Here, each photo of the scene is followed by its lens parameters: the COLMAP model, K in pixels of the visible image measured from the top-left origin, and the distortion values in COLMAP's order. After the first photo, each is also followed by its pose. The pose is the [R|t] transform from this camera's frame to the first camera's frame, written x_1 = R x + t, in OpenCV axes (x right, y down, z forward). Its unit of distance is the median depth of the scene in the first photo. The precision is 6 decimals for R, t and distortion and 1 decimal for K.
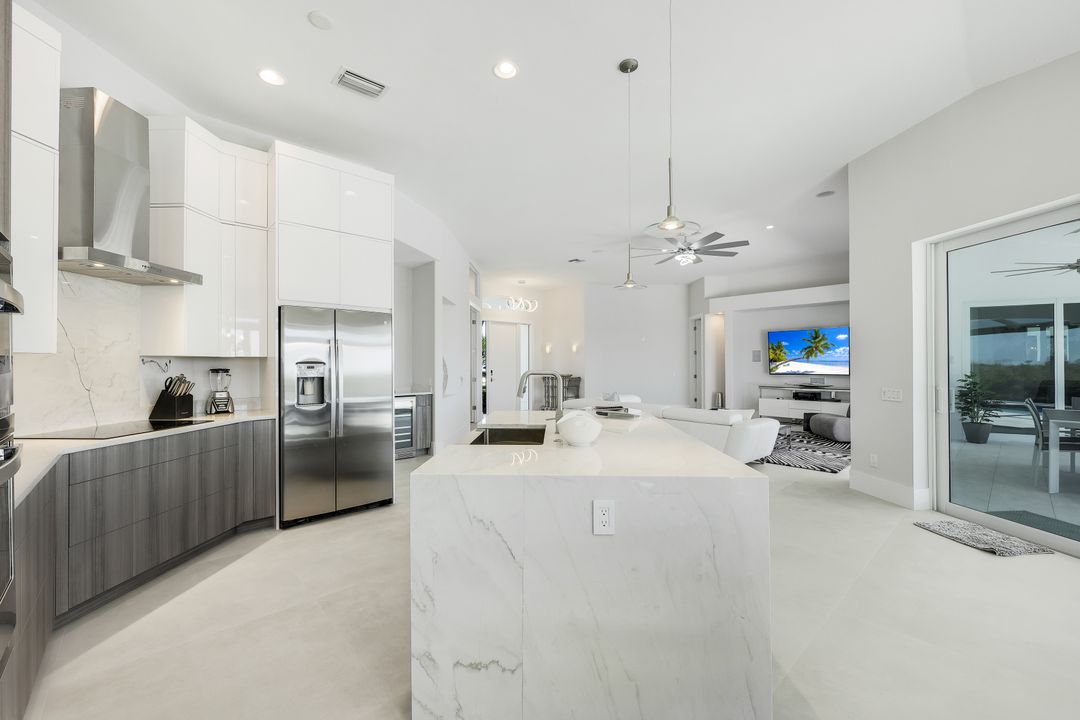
lens RADIAL K [[439.0, 0, 541.1], [0, 439.0, 358.1], [0, 0, 1]] dist [-0.000127, 0.000266]
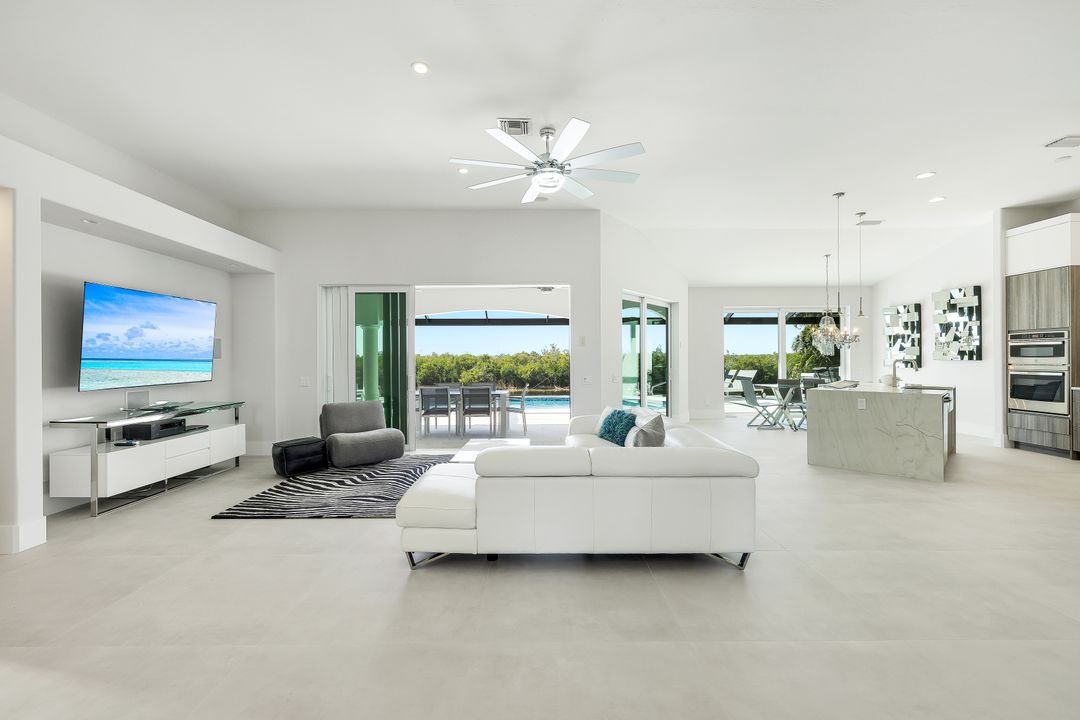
lens RADIAL K [[473.4, 0, 538.7], [0, 473.4, 356.7], [0, 0, 1]] dist [0.001192, 0.000587]
pose [[-0.736535, 0.010358, 0.676320, -0.070238], [0.000163, 0.999885, -0.015136, 0.013561], [-0.676400, -0.011038, -0.736452, 1.110344]]
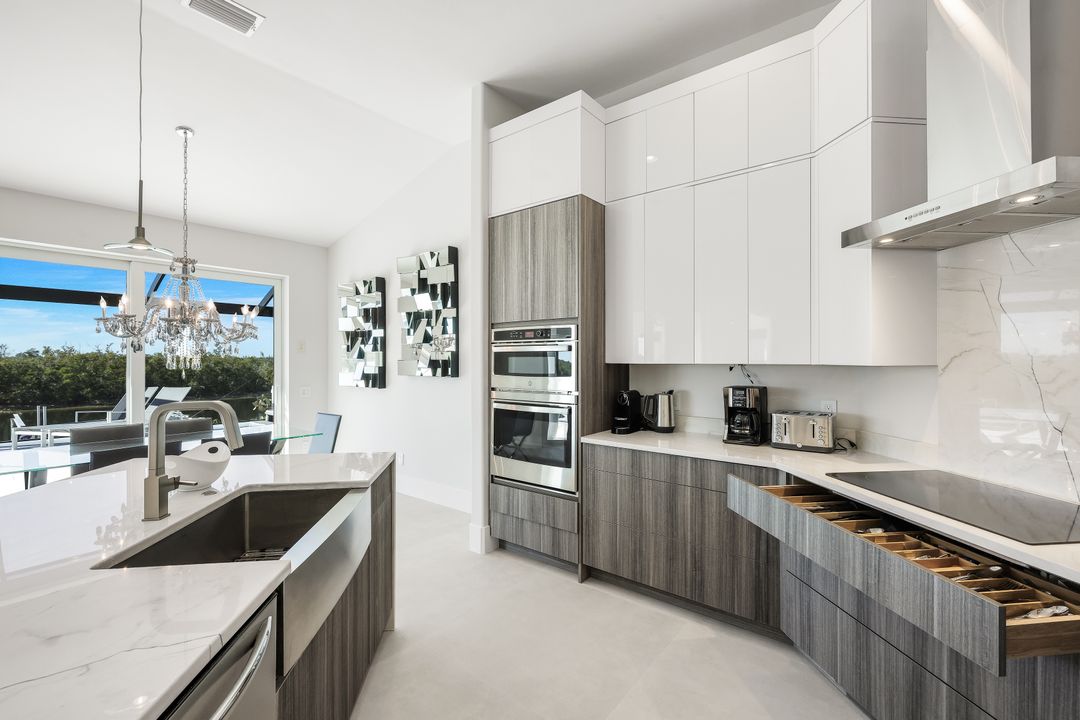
lens RADIAL K [[466.8, 0, 545.2], [0, 466.8, 359.4], [0, 0, 1]] dist [-0.002255, -0.000197]
pose [[-0.988422, 0.006638, -0.151587, -0.095325], [0.008442, 0.999901, -0.011259, -0.004463], [0.151498, -0.012408, -0.988380, 0.450666]]
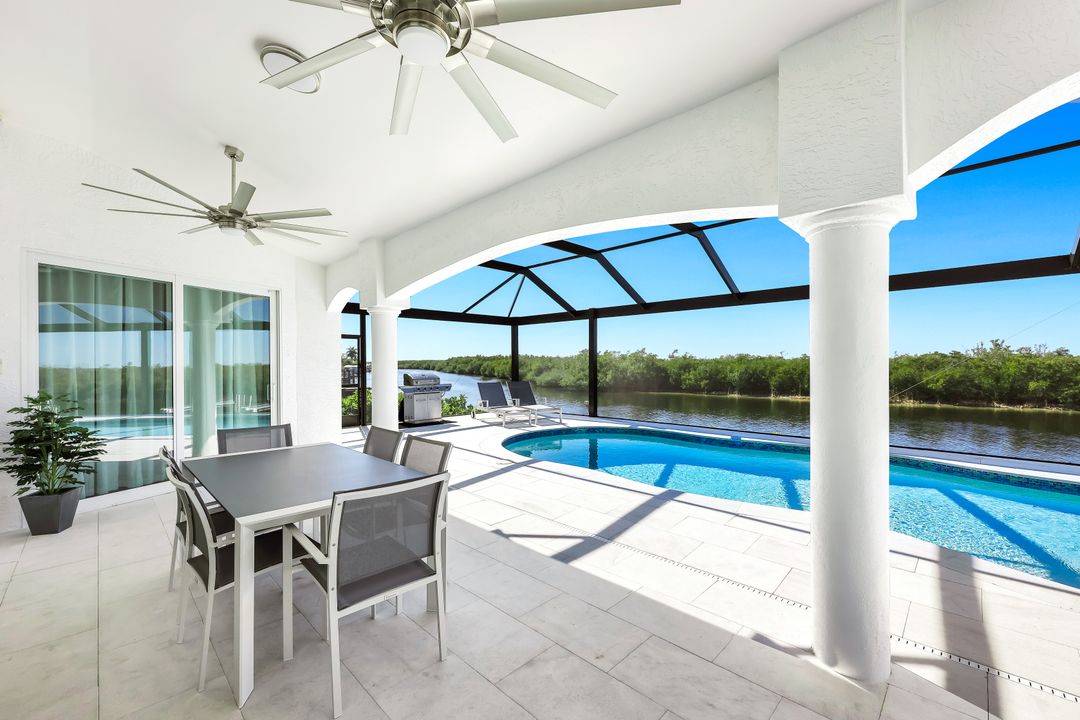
lens RADIAL K [[442.5, 0, 537.9], [0, 442.5, 365.3], [0, 0, 1]] dist [0.001595, 0.000304]
pose [[-0.041815, -0.000541, 0.999125, 0.371568], [-0.006038, 0.999982, 0.000289, -0.001840], [-0.999107, -0.006021, -0.041818, 0.374732]]
